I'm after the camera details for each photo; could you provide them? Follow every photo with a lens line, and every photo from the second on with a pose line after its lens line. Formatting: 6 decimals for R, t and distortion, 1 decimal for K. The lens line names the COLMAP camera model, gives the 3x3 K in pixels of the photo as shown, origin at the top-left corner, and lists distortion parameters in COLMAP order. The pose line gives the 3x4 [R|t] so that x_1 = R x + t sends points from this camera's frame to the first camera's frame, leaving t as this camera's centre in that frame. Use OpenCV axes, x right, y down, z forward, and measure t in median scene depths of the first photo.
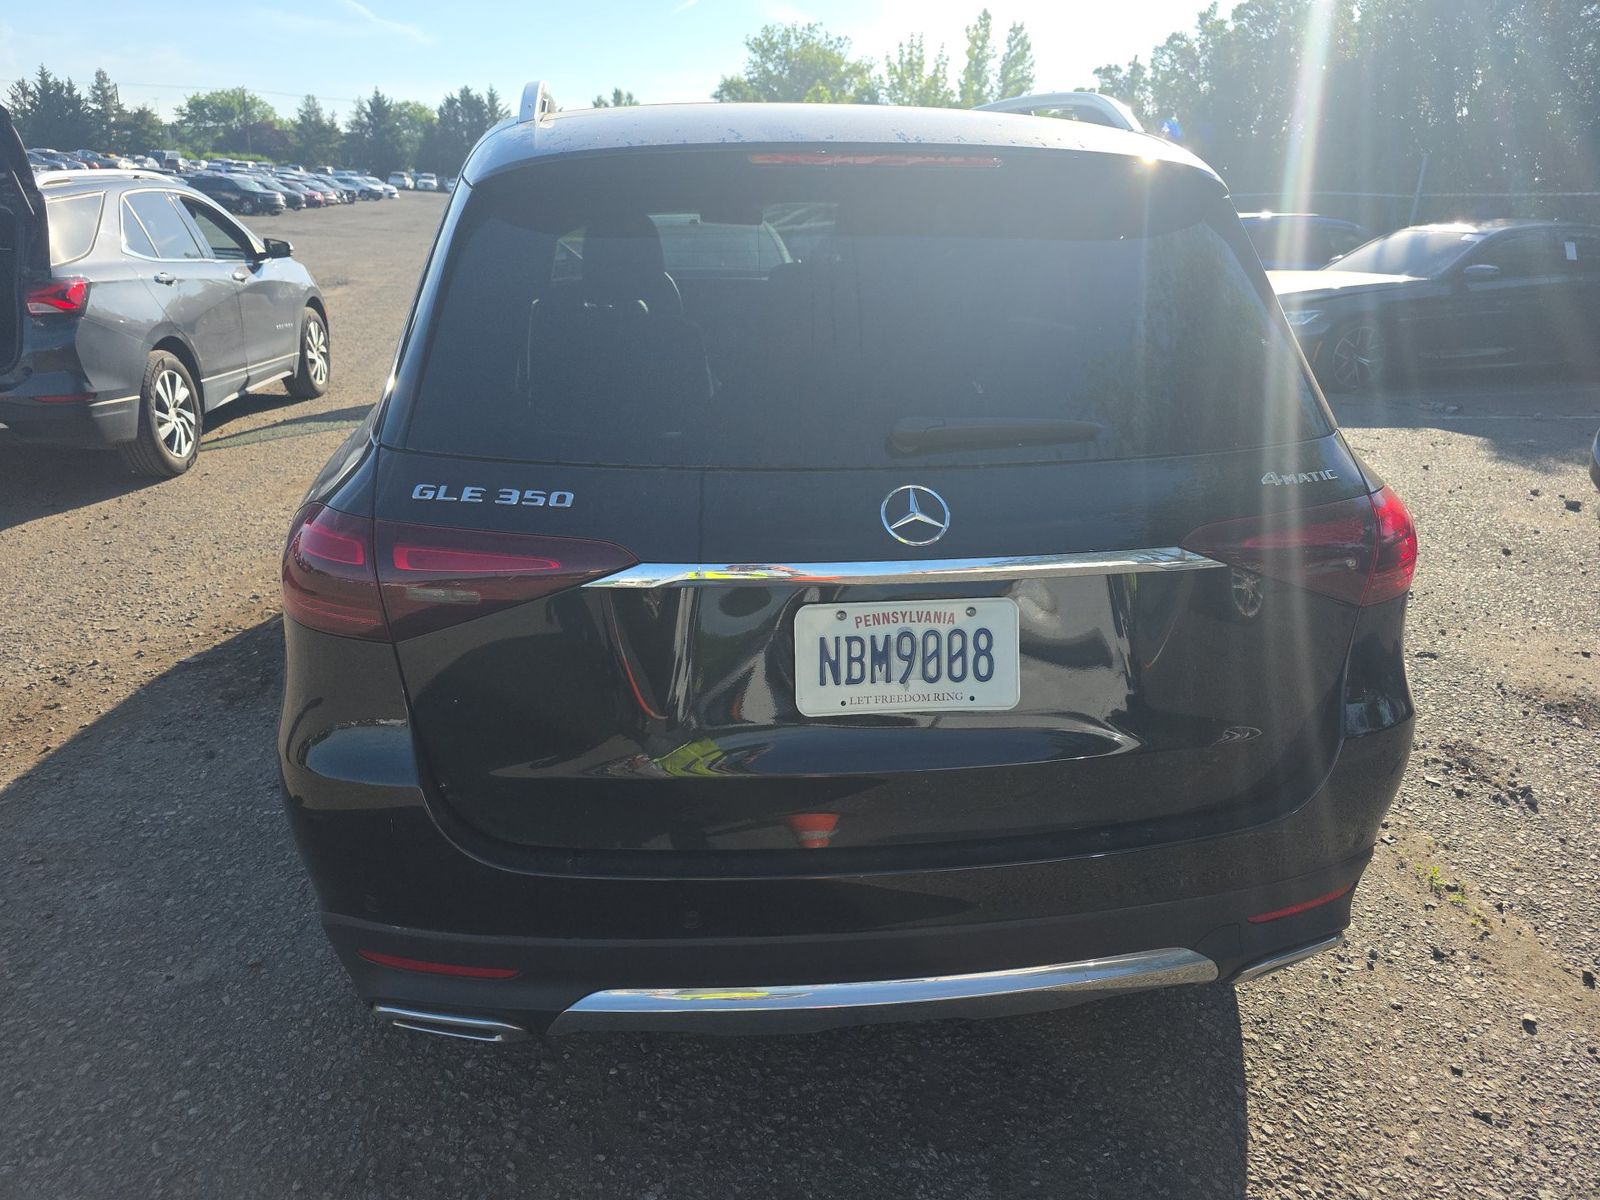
lens RADIAL K [[1077.5, 0, 800.0], [0, 1077.5, 600.0], [0, 0, 1]] dist [0.006460, -0.017919]
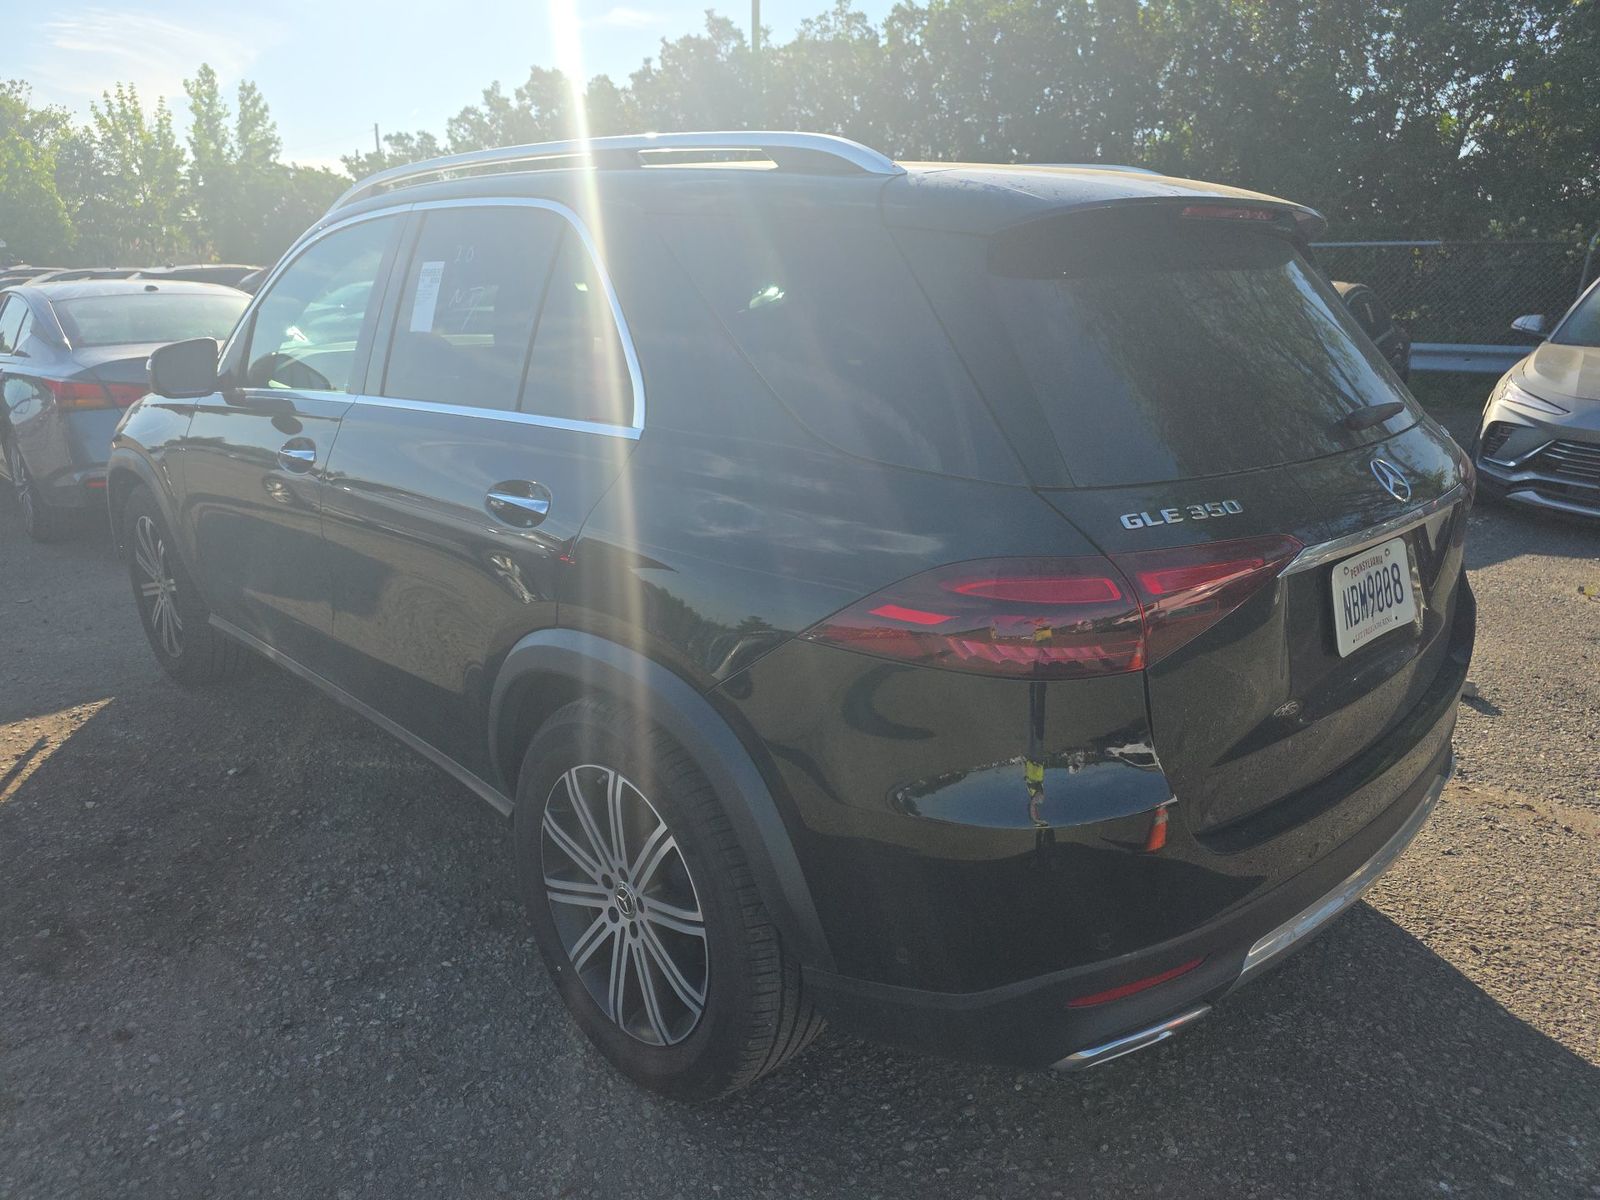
lens RADIAL K [[1077.5, 0, 800.0], [0, 1077.5, 600.0], [0, 0, 1]] dist [0.006460, -0.017919]
pose [[0.793643, -0.184125, 0.579852, -0.884953], [0.215738, 0.976340, 0.014745, -0.080243], [-0.568847, 0.113394, 0.814589, 0.249704]]
